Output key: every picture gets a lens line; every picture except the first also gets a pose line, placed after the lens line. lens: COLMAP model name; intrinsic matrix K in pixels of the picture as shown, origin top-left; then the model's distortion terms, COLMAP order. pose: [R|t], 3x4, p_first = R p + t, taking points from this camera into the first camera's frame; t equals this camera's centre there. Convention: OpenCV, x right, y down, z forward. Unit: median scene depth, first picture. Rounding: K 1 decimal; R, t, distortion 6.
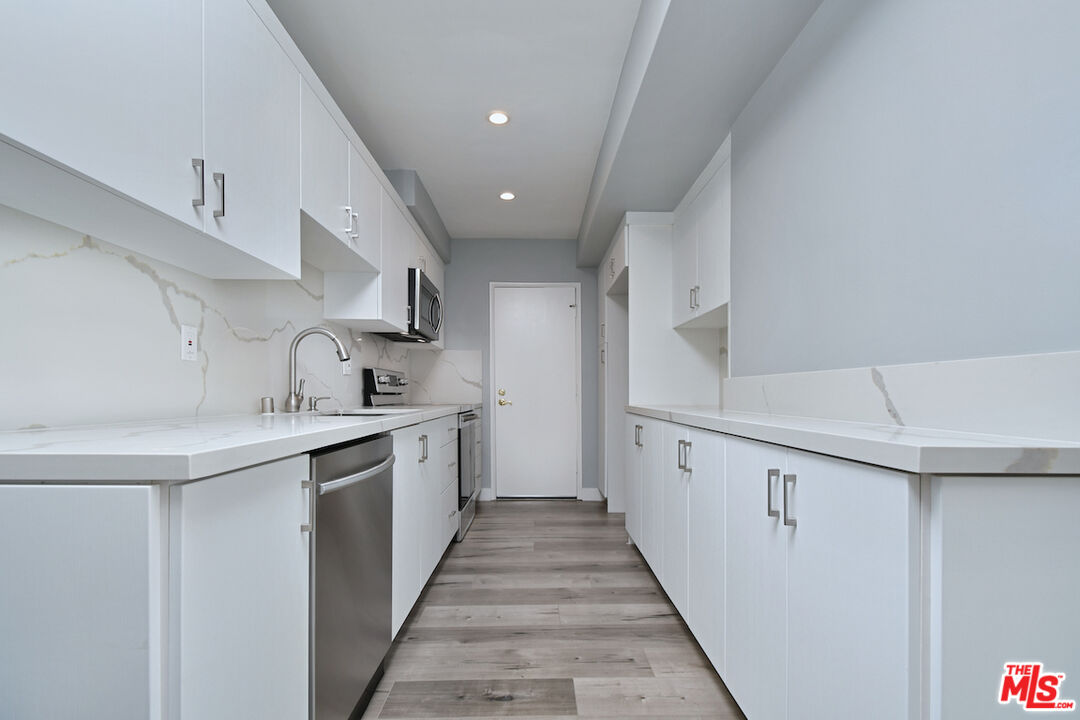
lens RADIAL K [[498.6, 0, 542.2], [0, 498.6, 391.9], [0, 0, 1]] dist [0.007298, -0.004436]
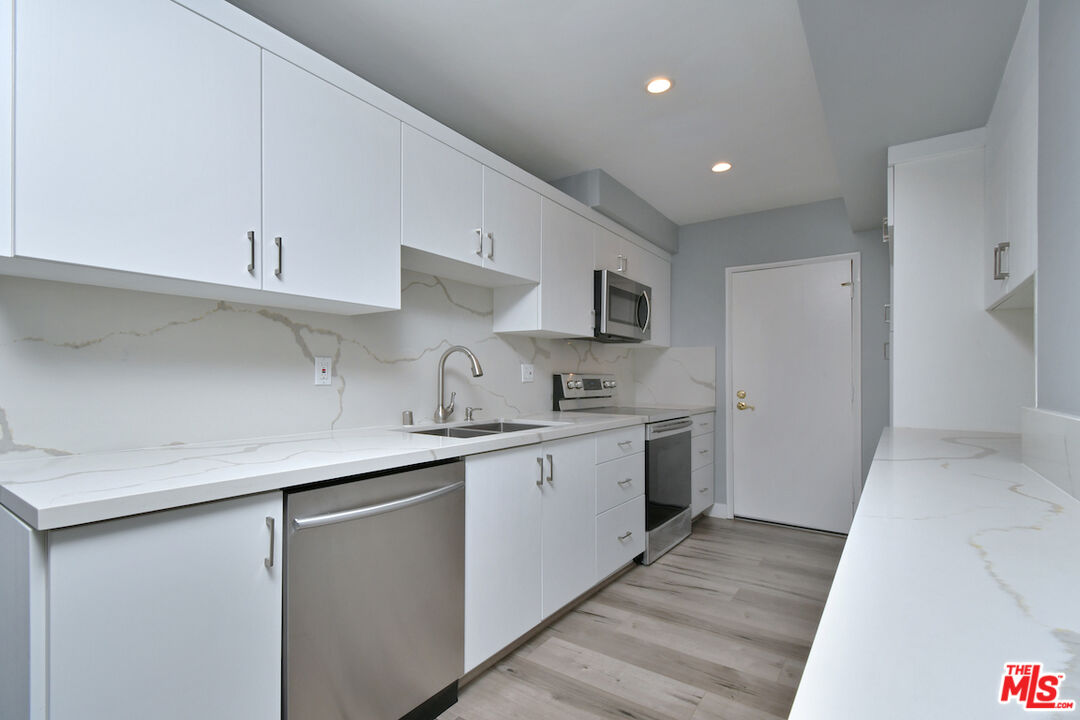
lens RADIAL K [[481.1, 0, 531.9], [0, 481.1, 371.7], [0, 0, 1]] dist [-0.003405, 0.000374]
pose [[0.785616, 0.007114, -0.618674, 0.300927], [-0.009740, 0.999952, -0.000870, -0.069733], [0.618638, 0.006710, 0.785648, 0.269884]]
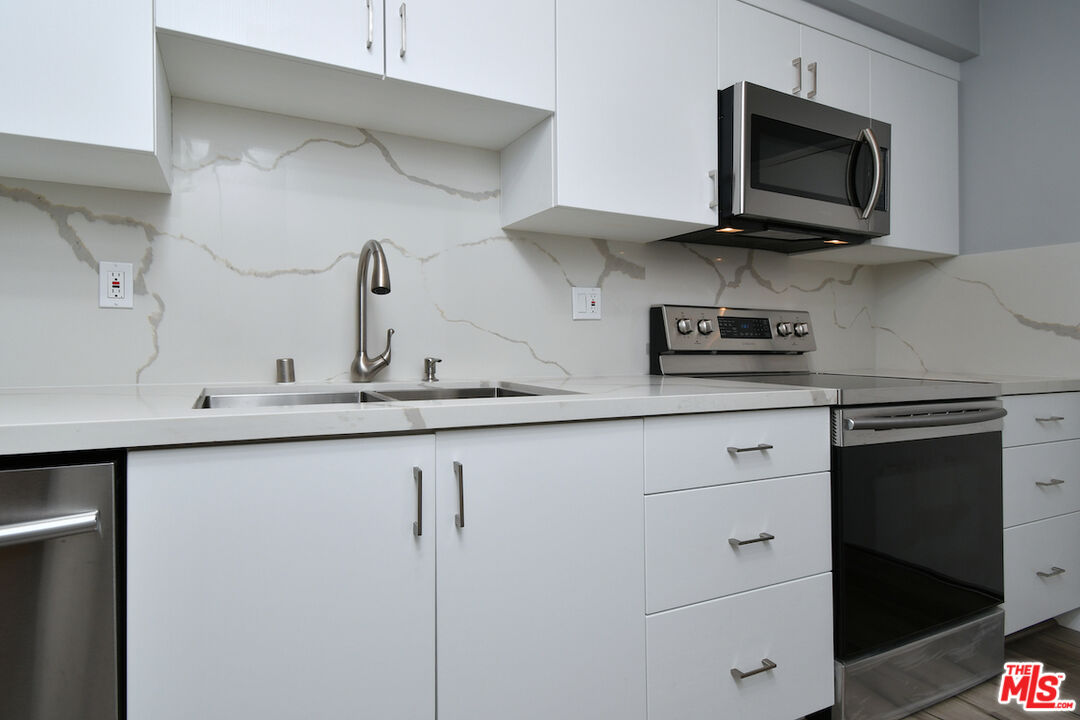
lens RADIAL K [[498.6, 0, 510.2], [0, 498.6, 342.2], [0, 0, 1]] dist [0.007298, -0.004436]
pose [[0.369084, 0.001255, -0.929395, 0.144511], [-0.003979, 0.999992, -0.000230, -0.009615], [0.929387, 0.003783, 0.369086, 0.887312]]
